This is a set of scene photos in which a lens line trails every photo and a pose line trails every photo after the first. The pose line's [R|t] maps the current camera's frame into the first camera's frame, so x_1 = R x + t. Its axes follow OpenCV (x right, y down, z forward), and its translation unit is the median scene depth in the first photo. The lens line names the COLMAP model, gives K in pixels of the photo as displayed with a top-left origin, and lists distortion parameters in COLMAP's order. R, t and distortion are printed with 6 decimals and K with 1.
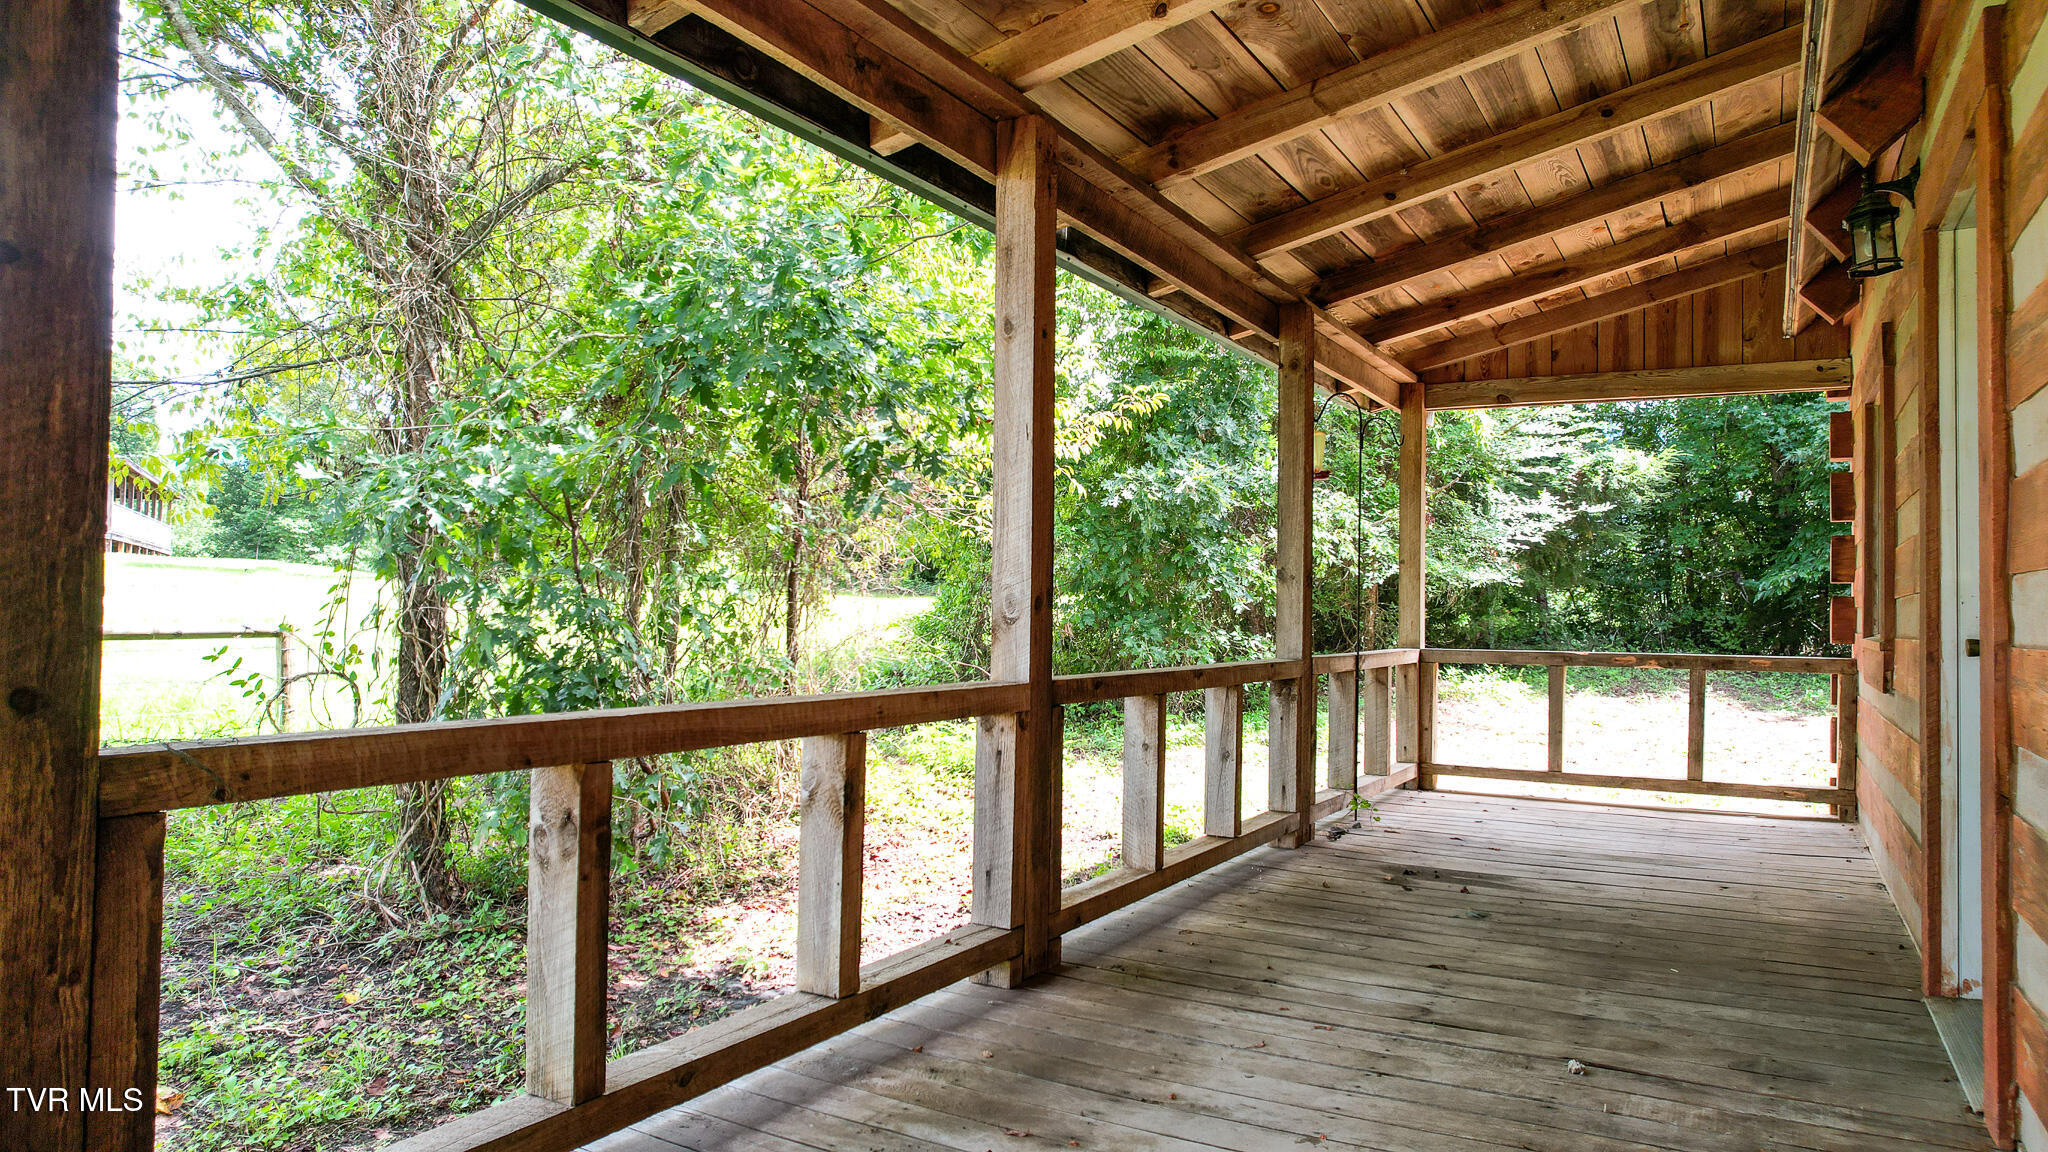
lens RADIAL K [[1297.5, 0, 1024.0], [0, 1297.5, 576.0], [0, 0, 1]] dist [-0.072297, 0.058033]
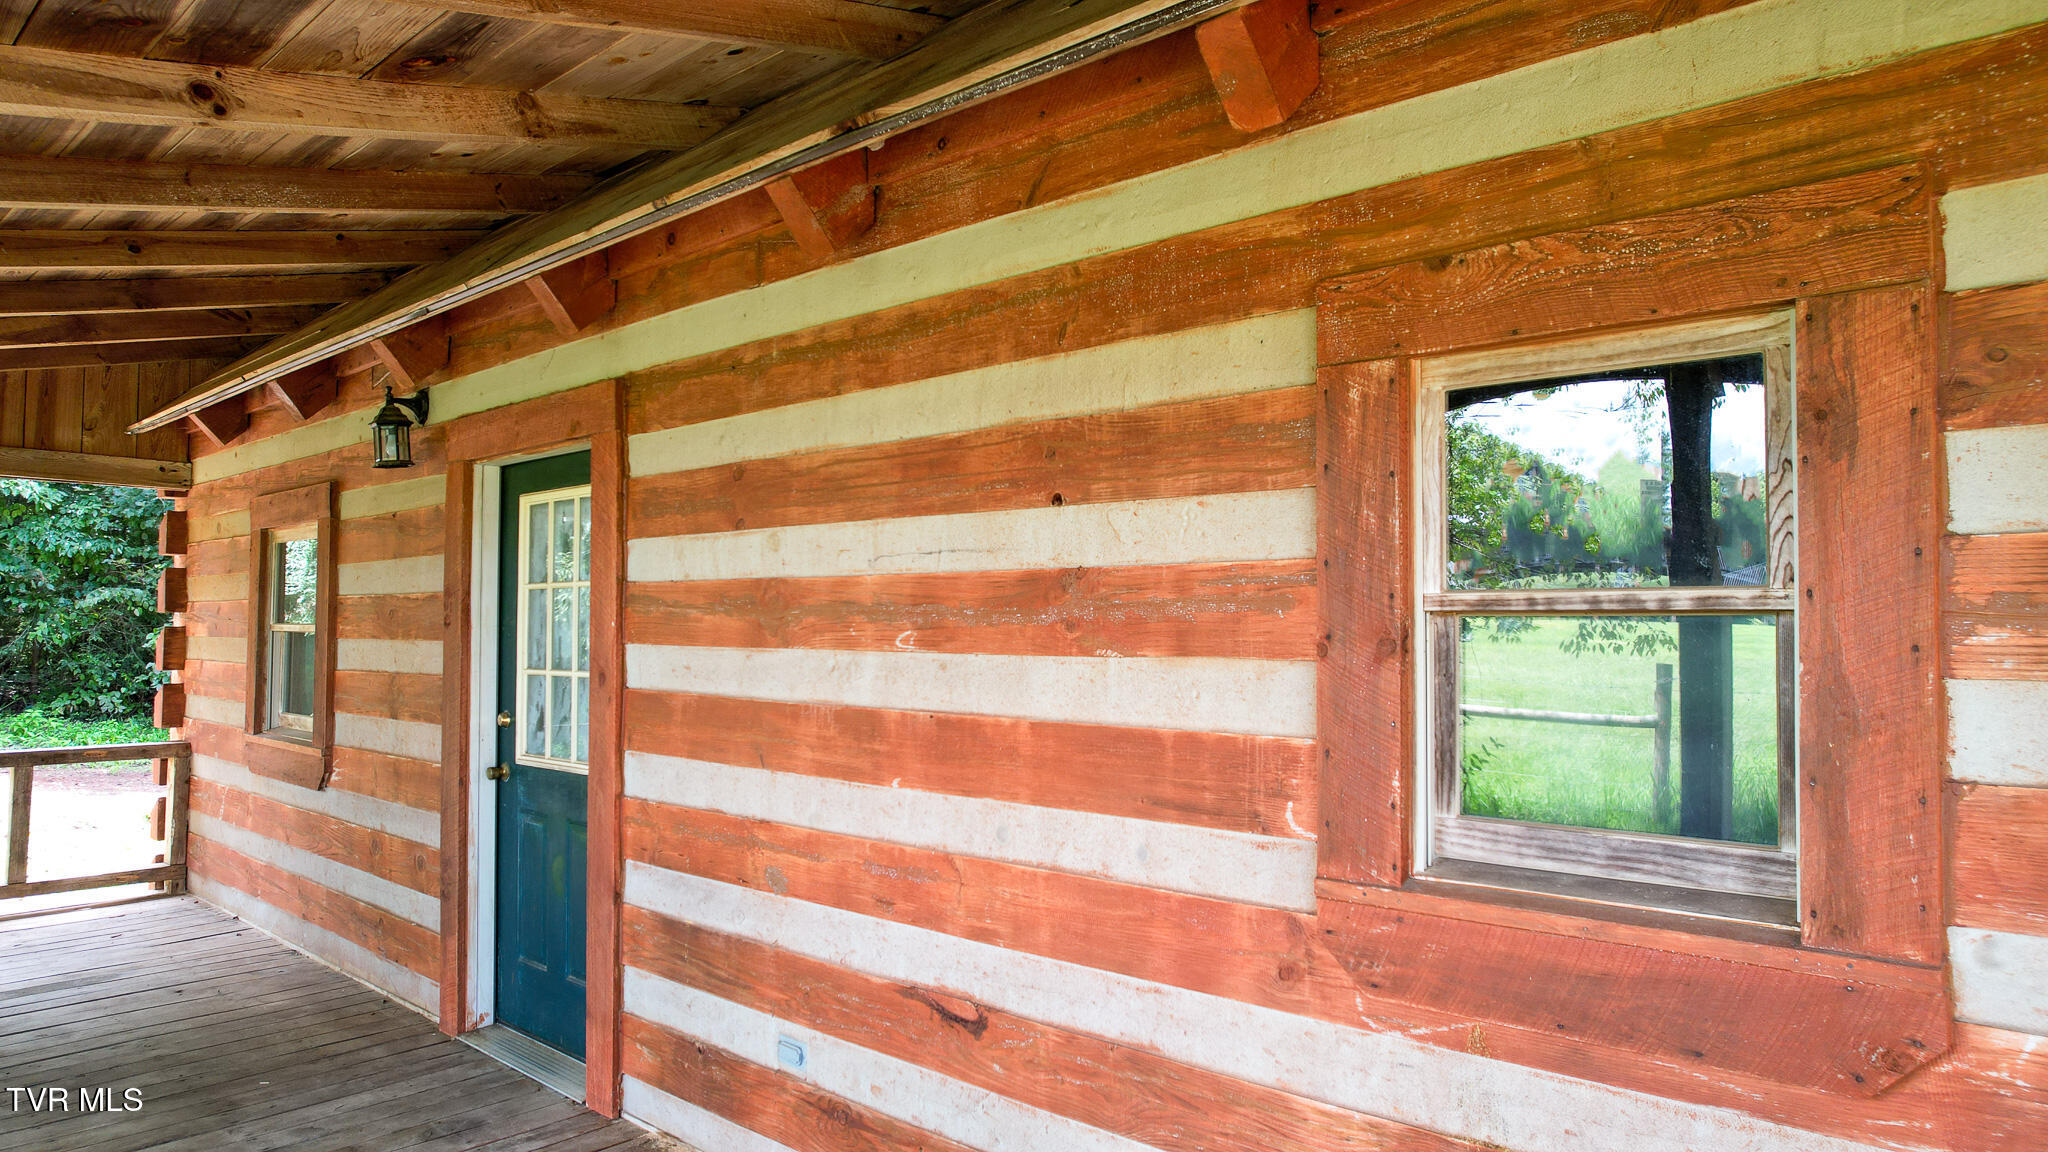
lens RADIAL K [[1297.5, 0, 1024.0], [0, 1297.5, 576.0], [0, 0, 1]] dist [-0.072297, 0.058033]
pose [[0.228336, 0.023978, 0.973287, -0.412270], [-0.022986, 0.999551, -0.019233, -0.122823], [-0.973311, -0.017981, 0.228784, 0.102529]]
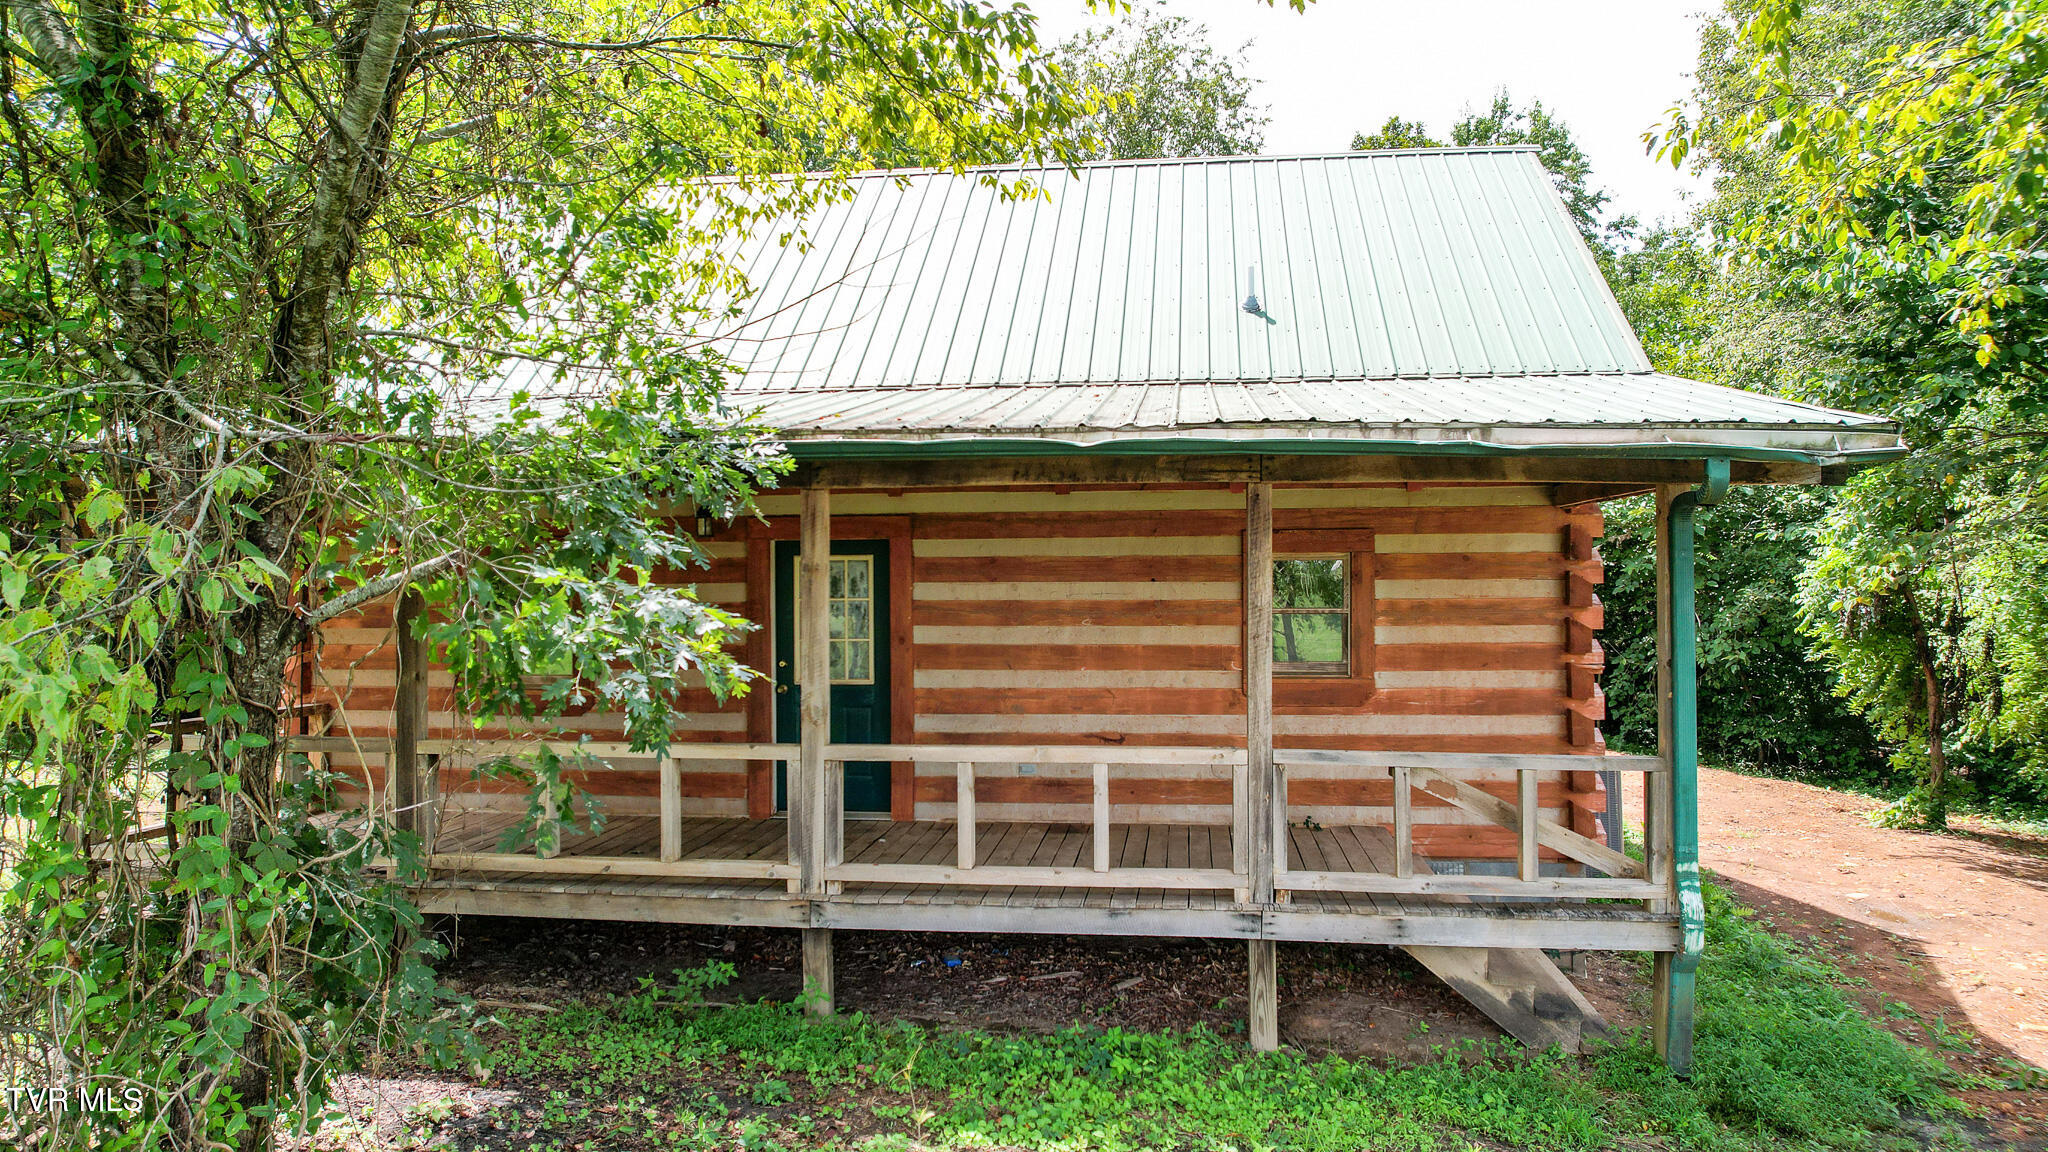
lens RADIAL K [[1297.5, 0, 1024.0], [0, 1297.5, 576.0], [0, 0, 1]] dist [-0.072297, 0.058033]
pose [[-0.383155, 0.000693, 0.923684, -1.852421], [-0.023817, 0.999660, -0.010630, -0.154676], [-0.923377, -0.026072, -0.383008, 1.392298]]
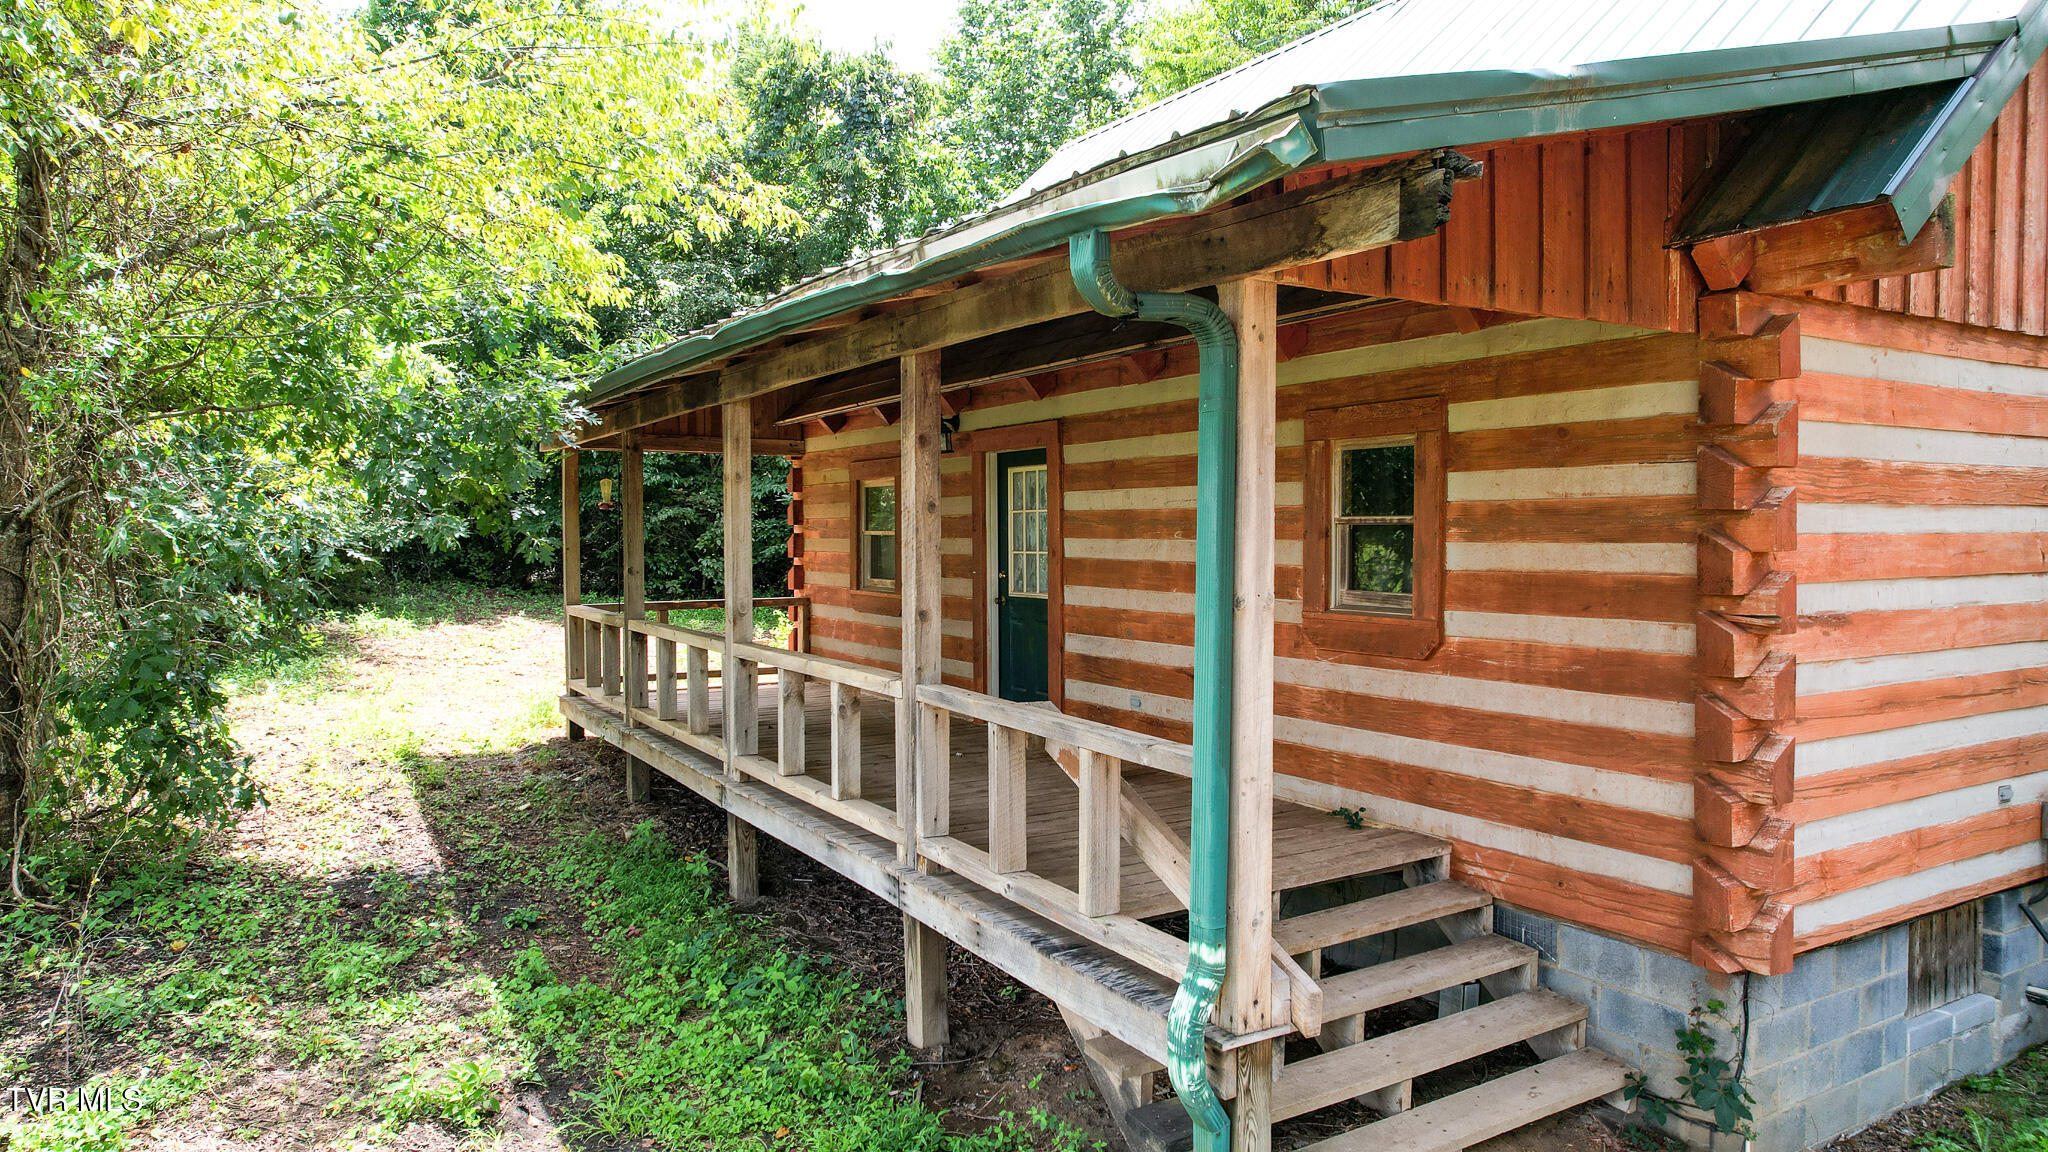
lens RADIAL K [[1297.5, 0, 1024.0], [0, 1297.5, 576.0], [0, 0, 1]] dist [-0.072297, 0.058033]
pose [[0.488993, -0.047529, 0.870992, -1.538458], [-0.009425, 0.998168, 0.059761, -0.151261], [-0.872237, -0.037432, 0.487649, -0.424943]]
